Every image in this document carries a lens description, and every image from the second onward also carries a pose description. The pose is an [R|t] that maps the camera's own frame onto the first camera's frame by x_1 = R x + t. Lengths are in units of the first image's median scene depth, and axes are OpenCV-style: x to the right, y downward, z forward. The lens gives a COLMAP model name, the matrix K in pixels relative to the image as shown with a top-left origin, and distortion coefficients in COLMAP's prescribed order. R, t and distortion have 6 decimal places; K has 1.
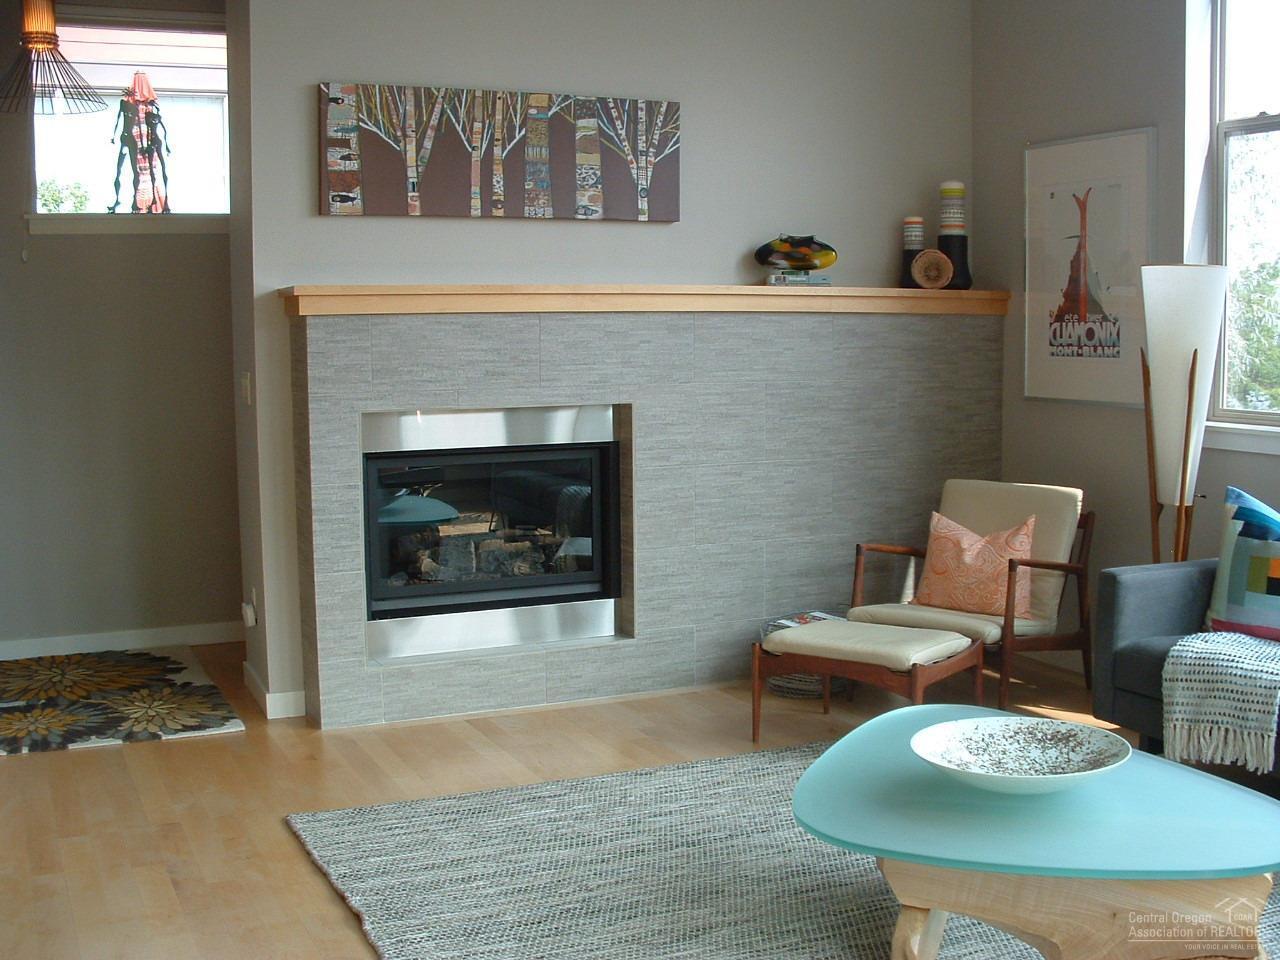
lens RADIAL K [[1528.1, 0, 640.0], [0, 1528.1, 492.5], [0, 0, 1]] dist [-0.168168, 0.000000]
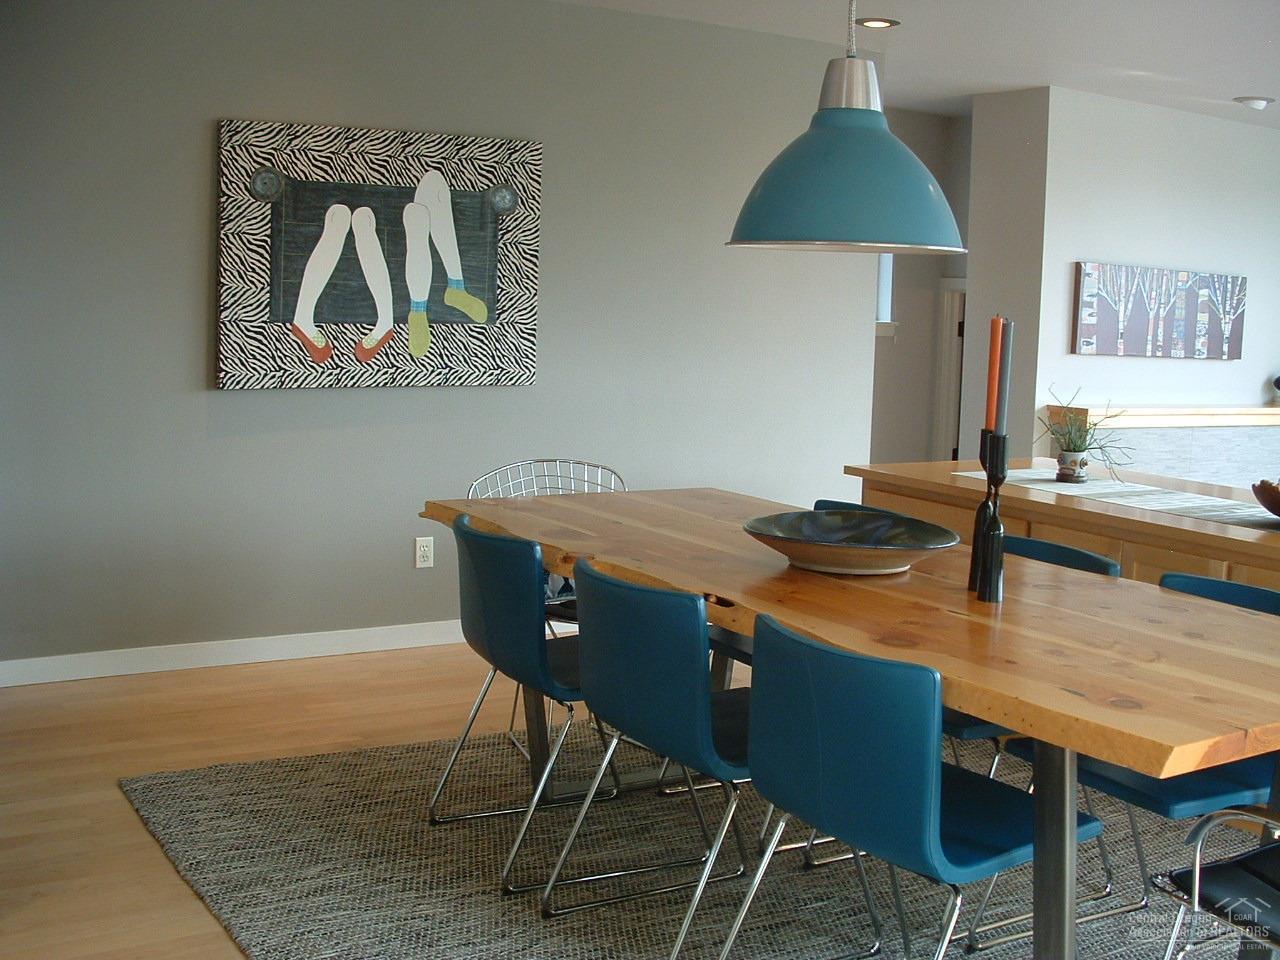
lens RADIAL K [[1528.1, 0, 694.3], [0, 1528.1, 481.0], [0, 0, 1]] dist [-0.168168, 0.000000]
pose [[0.984408, 0.026150, 0.173947, -0.754181], [-0.028150, 0.999563, 0.009041, -0.061937], [-0.173634, -0.013796, 0.984714, -0.325119]]
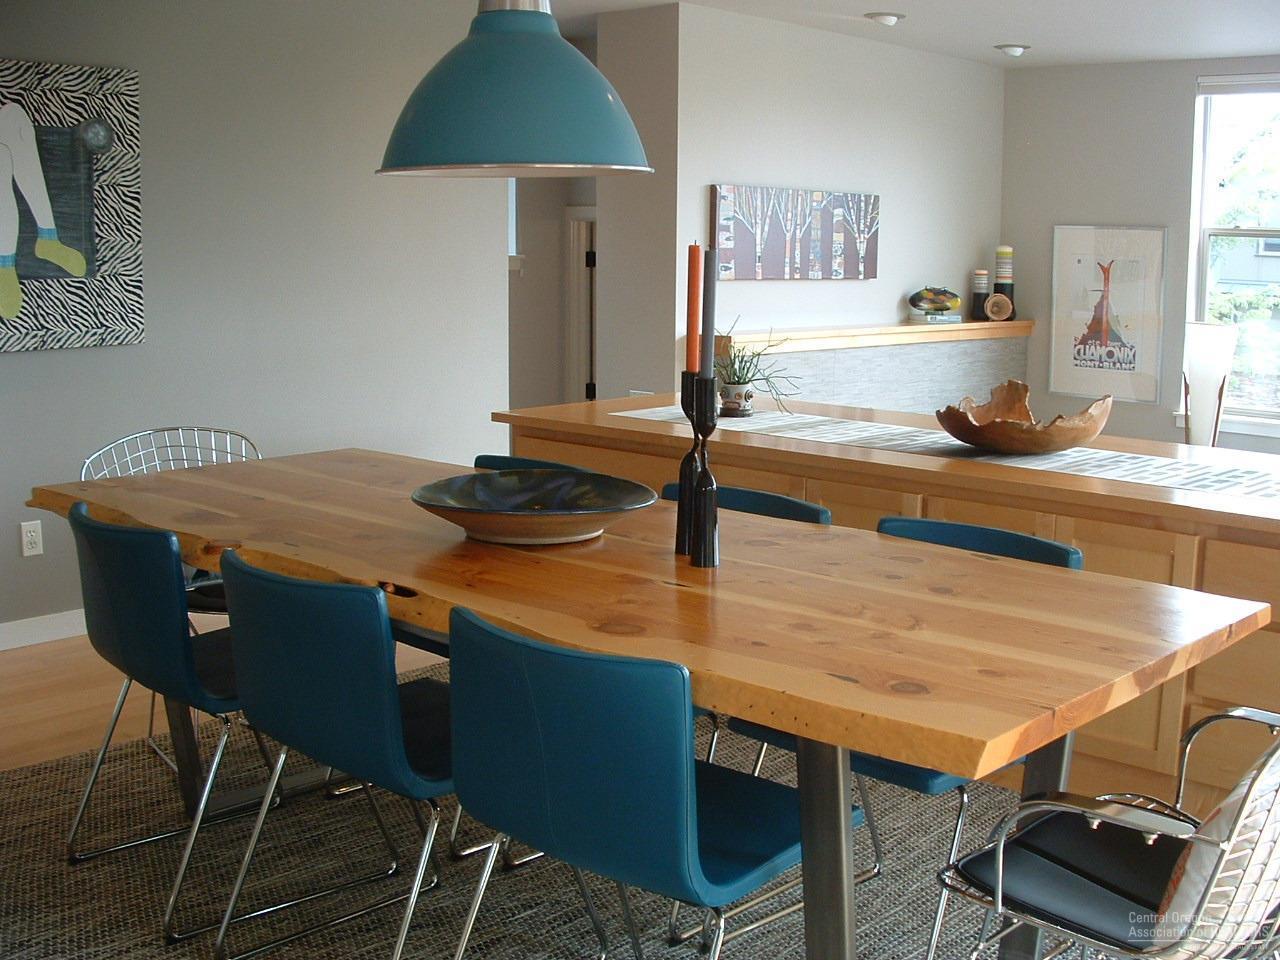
lens RADIAL K [[1528.1, 0, 679.7], [0, 1528.1, 479.0], [0, 0, 1]] dist [-0.168168, 0.000000]
pose [[0.912287, -0.046178, 0.406941, -0.758215], [0.027631, 0.998299, 0.051340, -0.069614], [-0.408619, -0.035593, 0.912011, -0.249032]]
